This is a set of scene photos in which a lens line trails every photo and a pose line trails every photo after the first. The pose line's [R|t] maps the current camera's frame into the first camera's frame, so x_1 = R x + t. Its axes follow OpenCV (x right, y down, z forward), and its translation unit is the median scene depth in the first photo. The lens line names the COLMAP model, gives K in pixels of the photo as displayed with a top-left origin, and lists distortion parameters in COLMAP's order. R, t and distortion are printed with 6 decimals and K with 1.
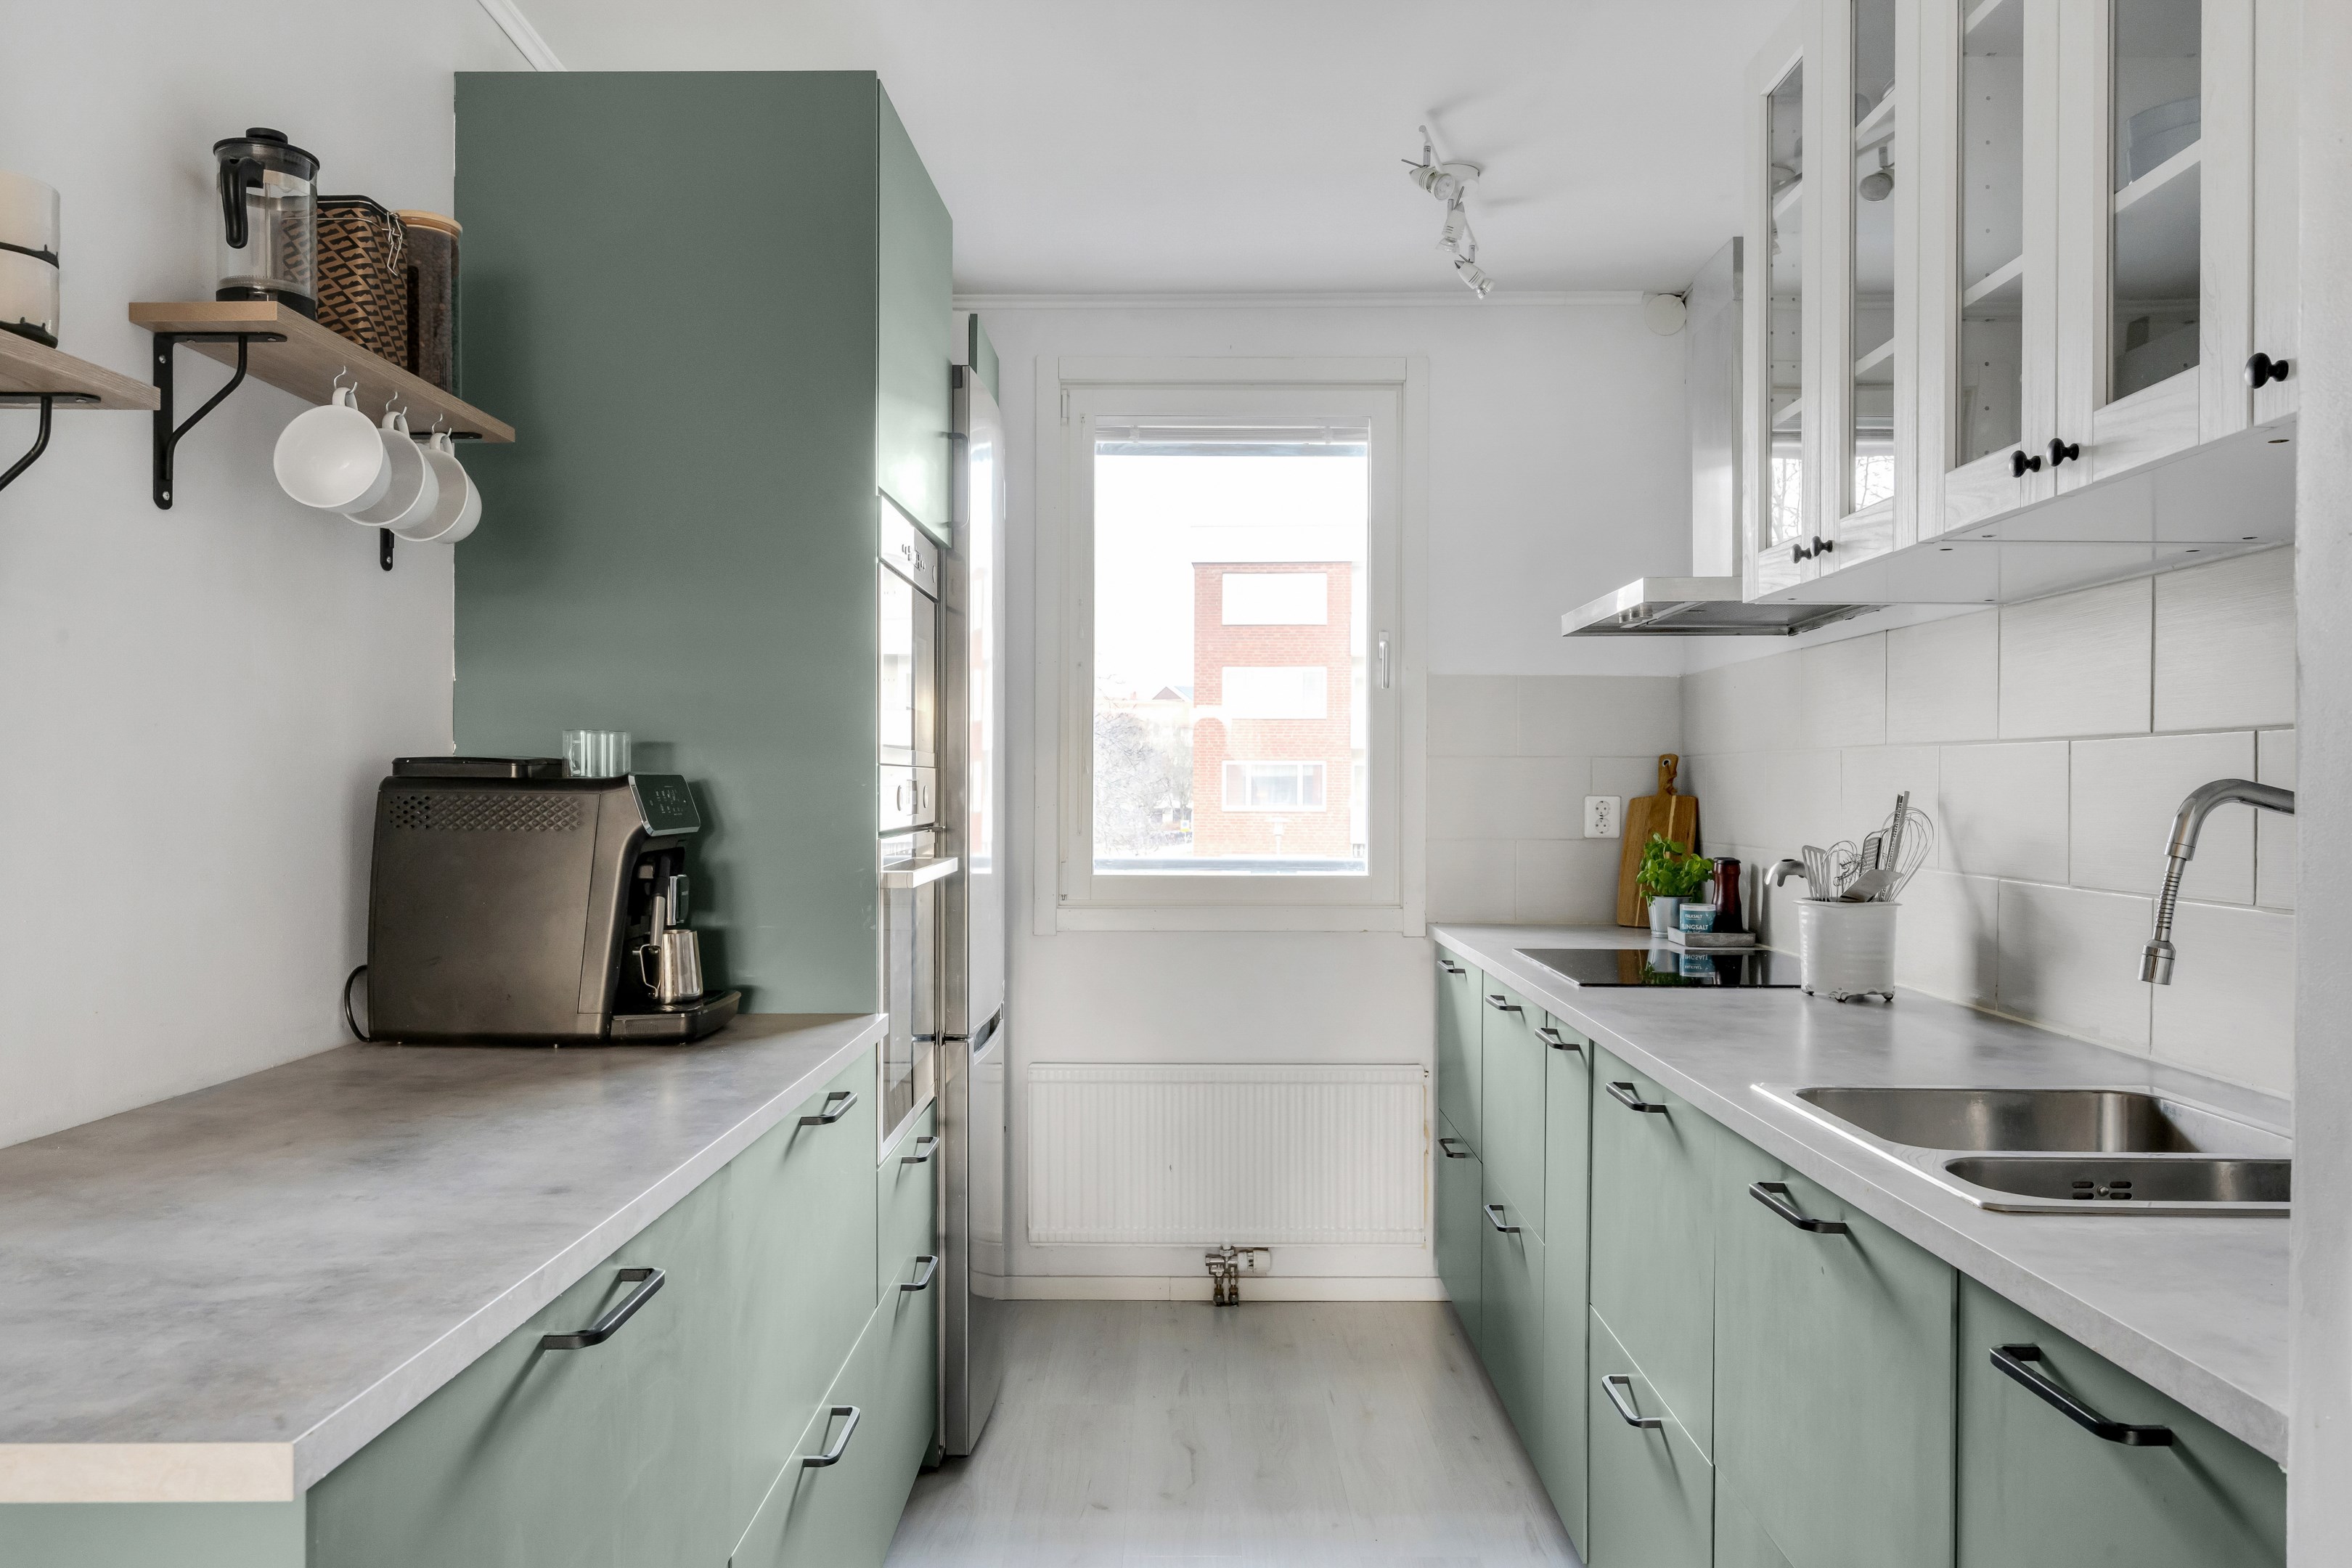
lens RADIAL K [[1622.7, 0, 1176.0], [0, 1622.7, 784.0], [0, 0, 1]] dist [-0.003371, 0.001526]
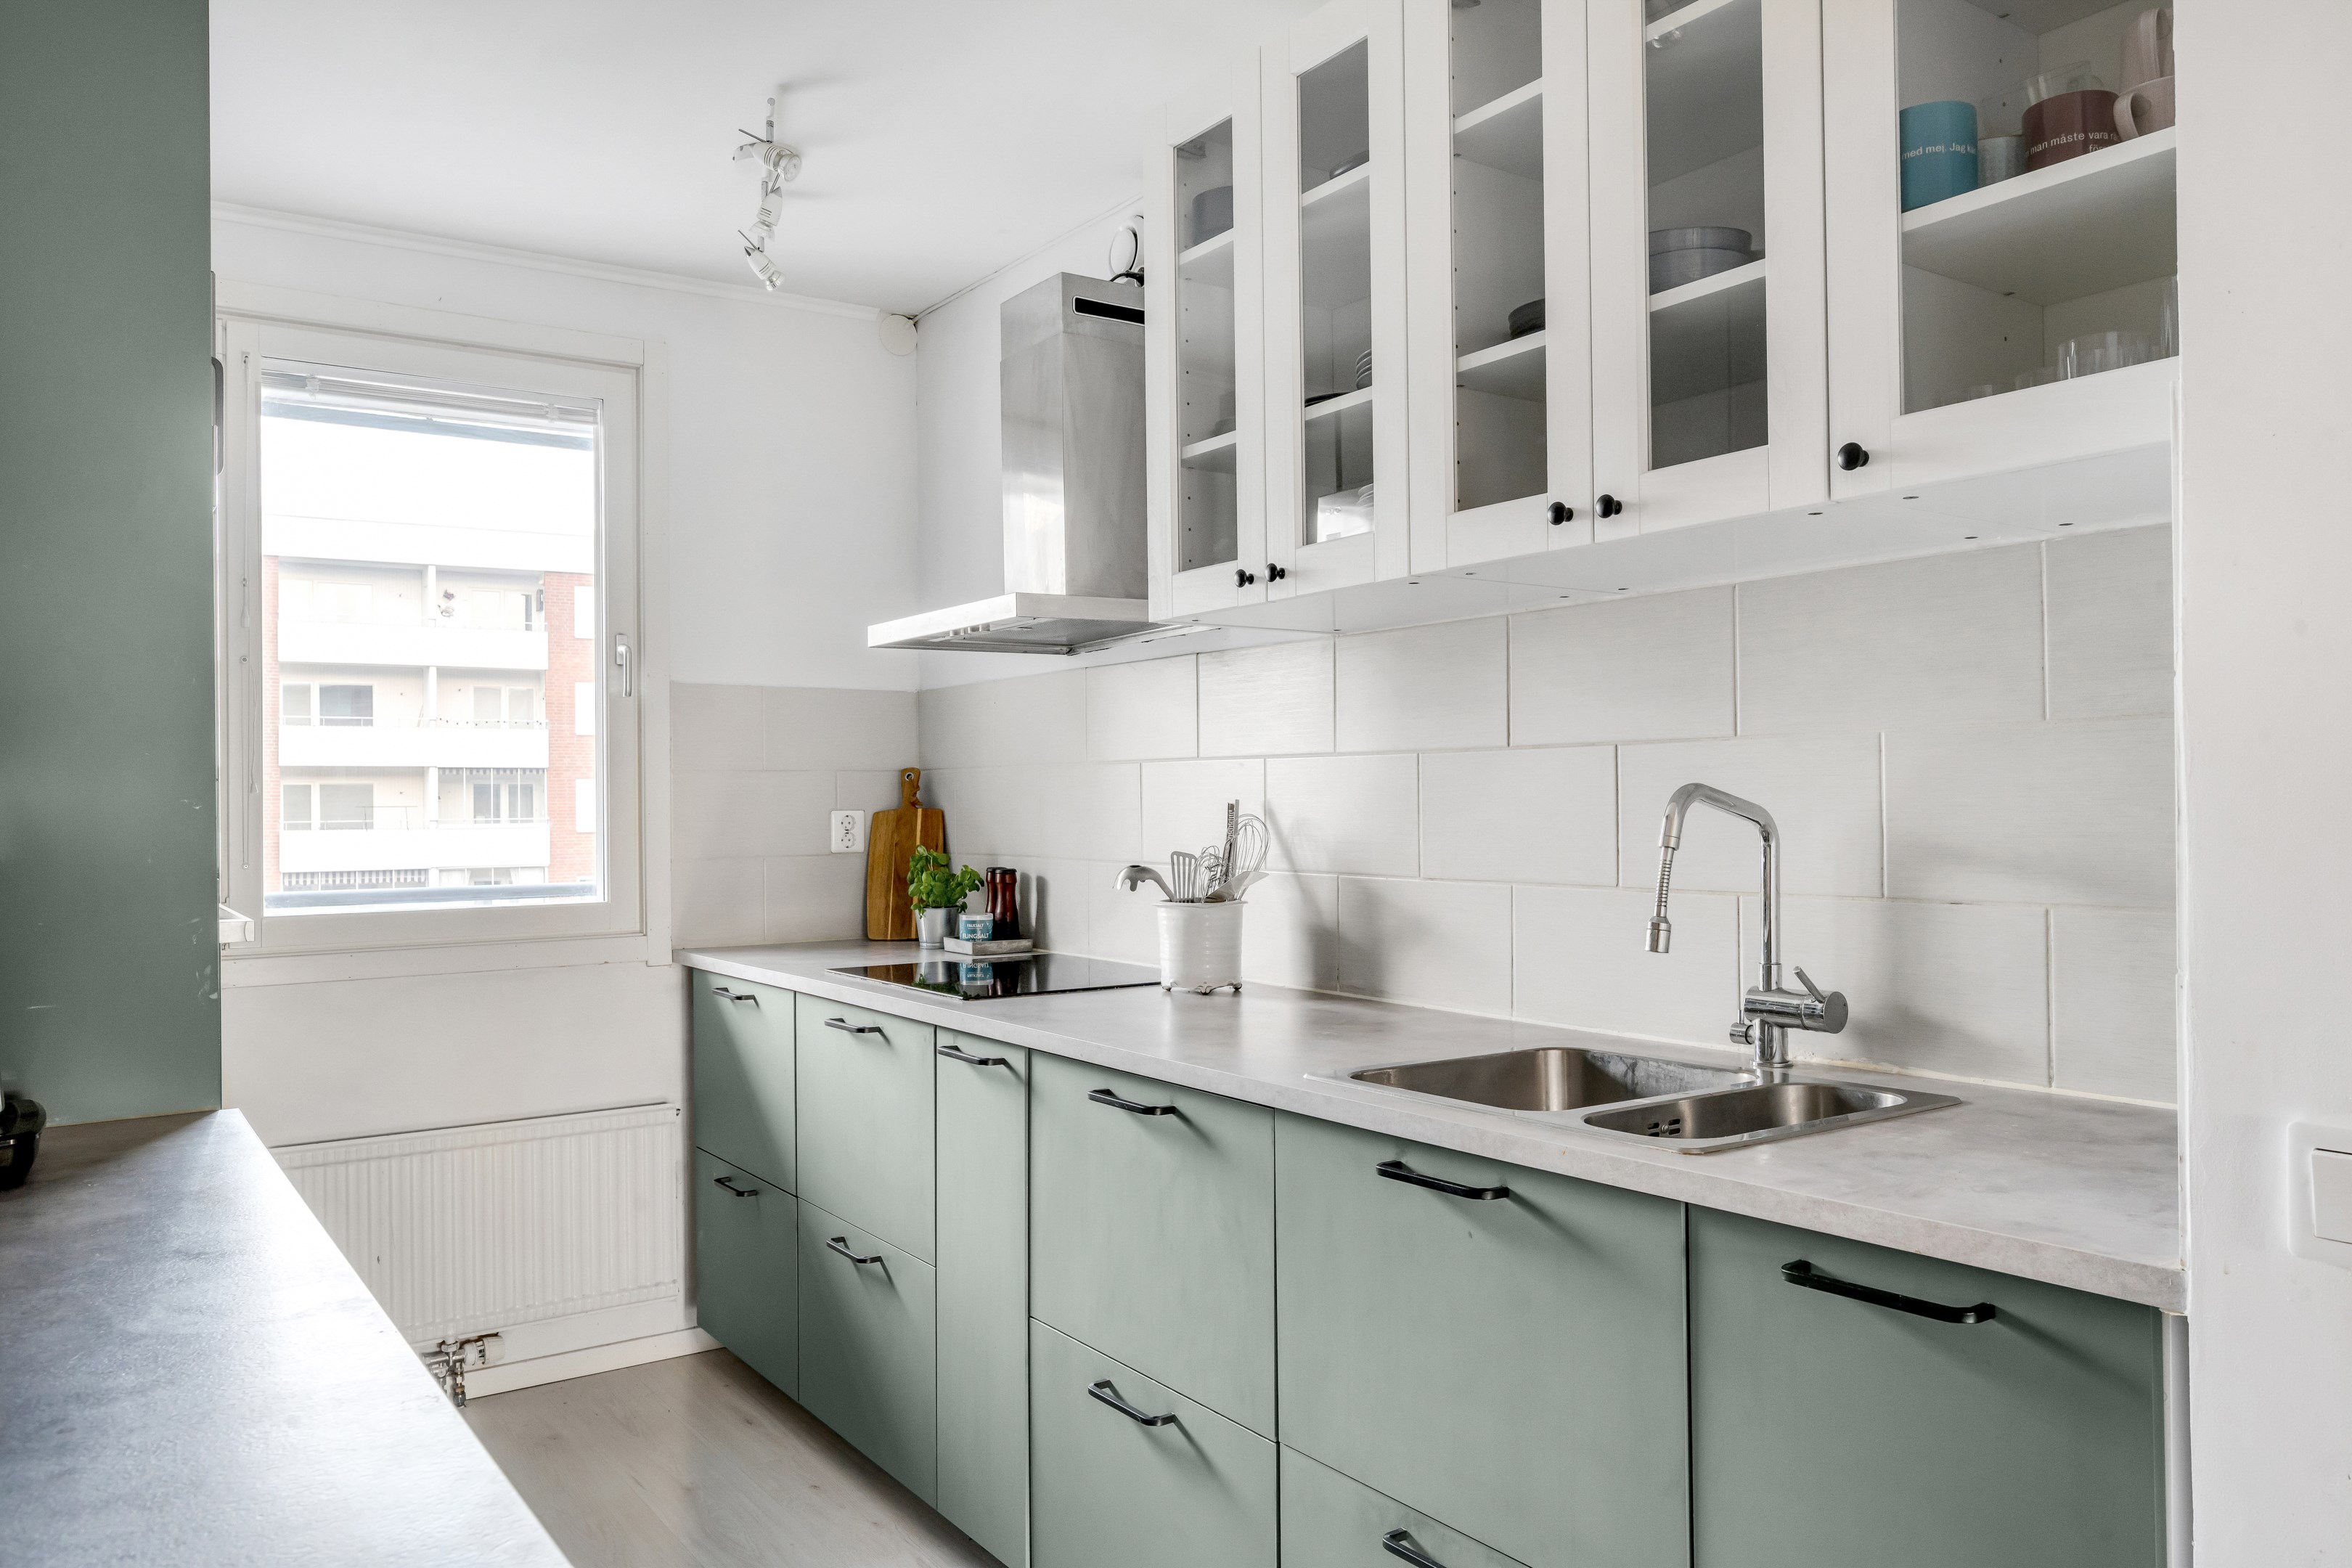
lens RADIAL K [[1622.7, 0, 1176.0], [0, 1622.7, 784.0], [0, 0, 1]] dist [-0.003371, 0.001526]
pose [[0.831333, -0.007026, 0.555731, -0.146463], [0.012782, 0.999897, -0.006480, 0.000311], [-0.555628, 0.012490, 0.831337, 0.077535]]
